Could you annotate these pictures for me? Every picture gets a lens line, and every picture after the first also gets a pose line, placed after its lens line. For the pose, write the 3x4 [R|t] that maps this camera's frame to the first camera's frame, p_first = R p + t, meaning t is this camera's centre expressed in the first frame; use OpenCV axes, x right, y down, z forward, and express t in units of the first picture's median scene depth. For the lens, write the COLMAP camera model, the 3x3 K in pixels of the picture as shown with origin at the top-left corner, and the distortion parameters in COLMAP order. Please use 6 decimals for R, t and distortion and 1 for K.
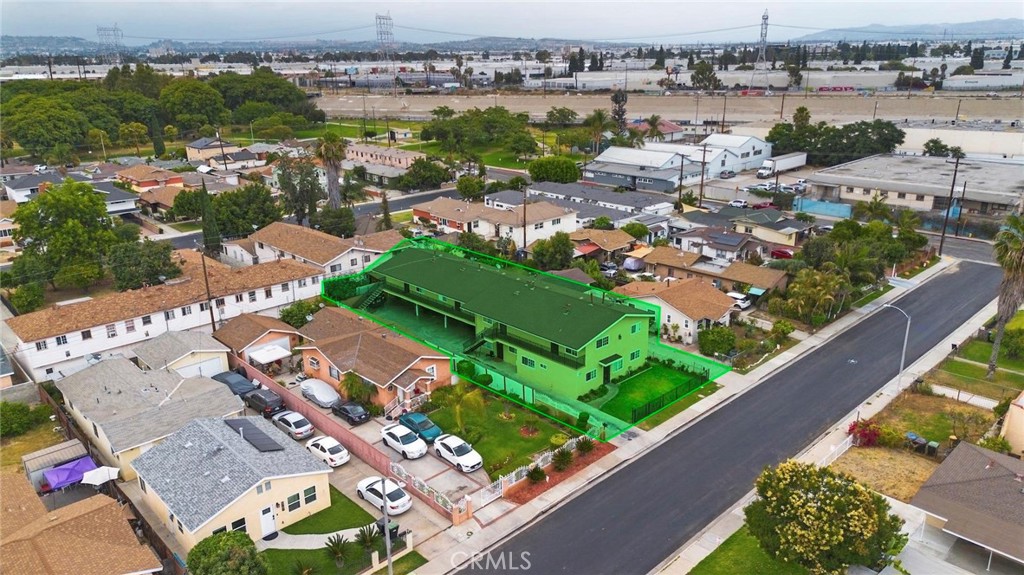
lens RADIAL K [[723.9, 0, 516.8], [0, 723.9, 290.9], [0, 0, 1]] dist [0.081837, -0.088420]
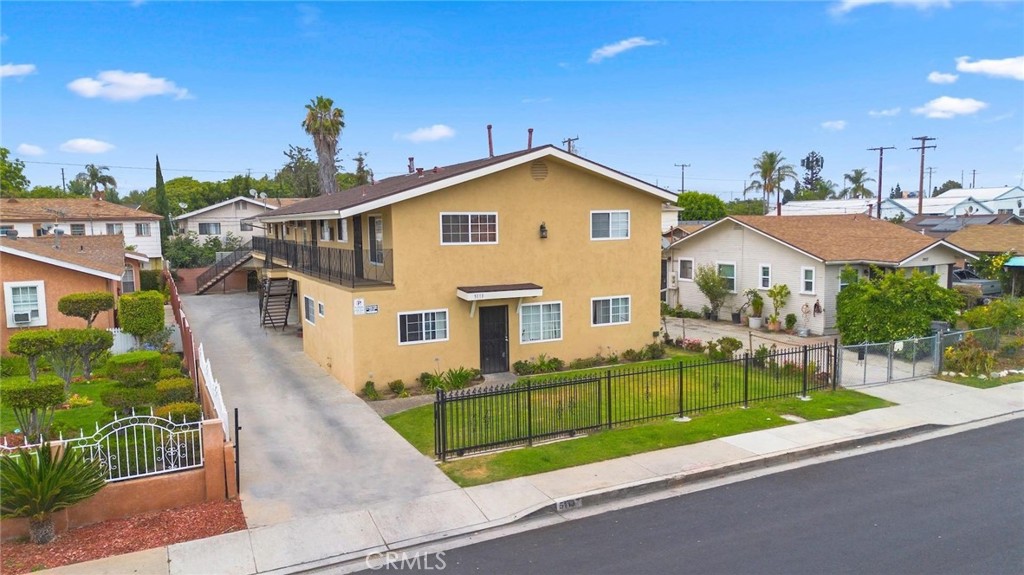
lens RADIAL K [[723.9, 0, 516.8], [0, 723.9, 290.9], [0, 0, 1]] dist [0.081837, -0.088420]
pose [[0.955557, 0.026206, -0.293639, 0.187642], [-0.088825, 0.975348, -0.202008, 0.129504], [0.281106, 0.219113, 0.934328, 0.570480]]
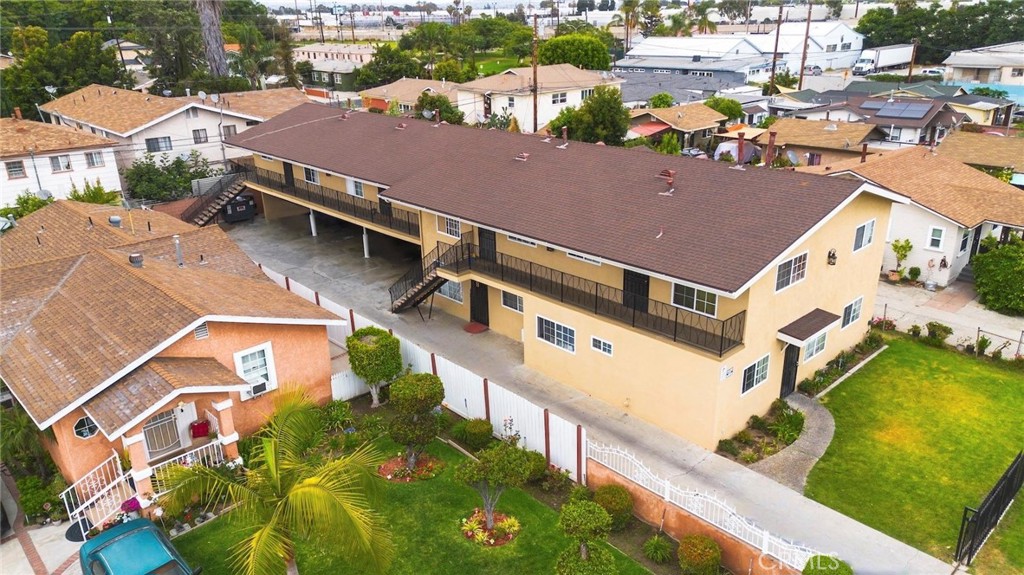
lens RADIAL K [[723.9, 0, 516.8], [0, 723.9, 290.9], [0, 0, 1]] dist [0.081837, -0.088420]
pose [[0.999977, -0.003654, -0.005787, -0.001052], [0.003911, 0.998976, 0.045068, 0.051625], [0.005616, -0.045089, 0.998967, 0.542332]]
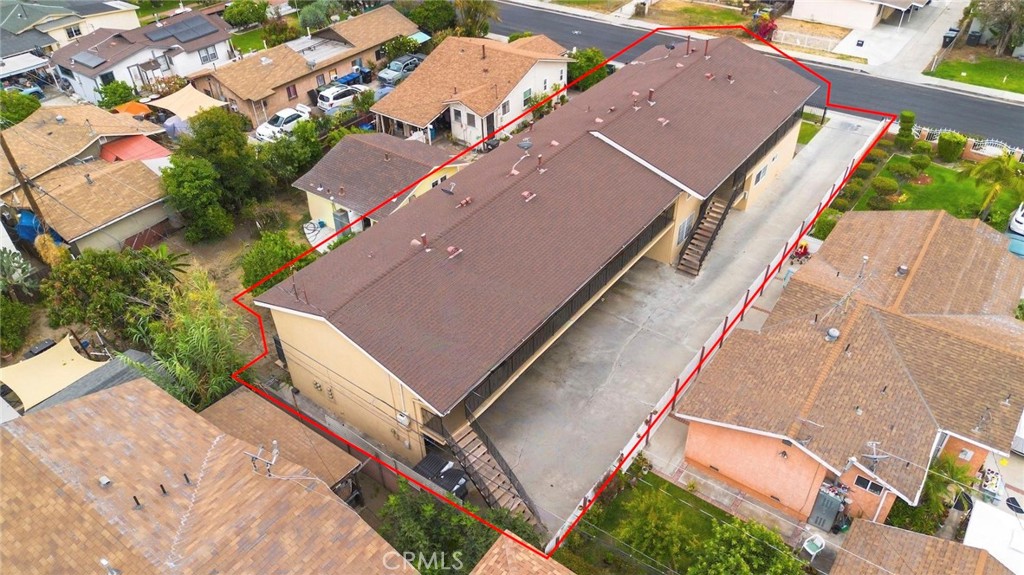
lens RADIAL K [[723.9, 0, 516.8], [0, 723.9, 290.9], [0, 0, 1]] dist [0.081837, -0.088420]
pose [[-0.166083, -0.594603, 0.786679, -0.425045], [0.337000, 0.715504, 0.611952, -0.241578], [-0.926740, 0.366745, 0.081548, 0.989359]]
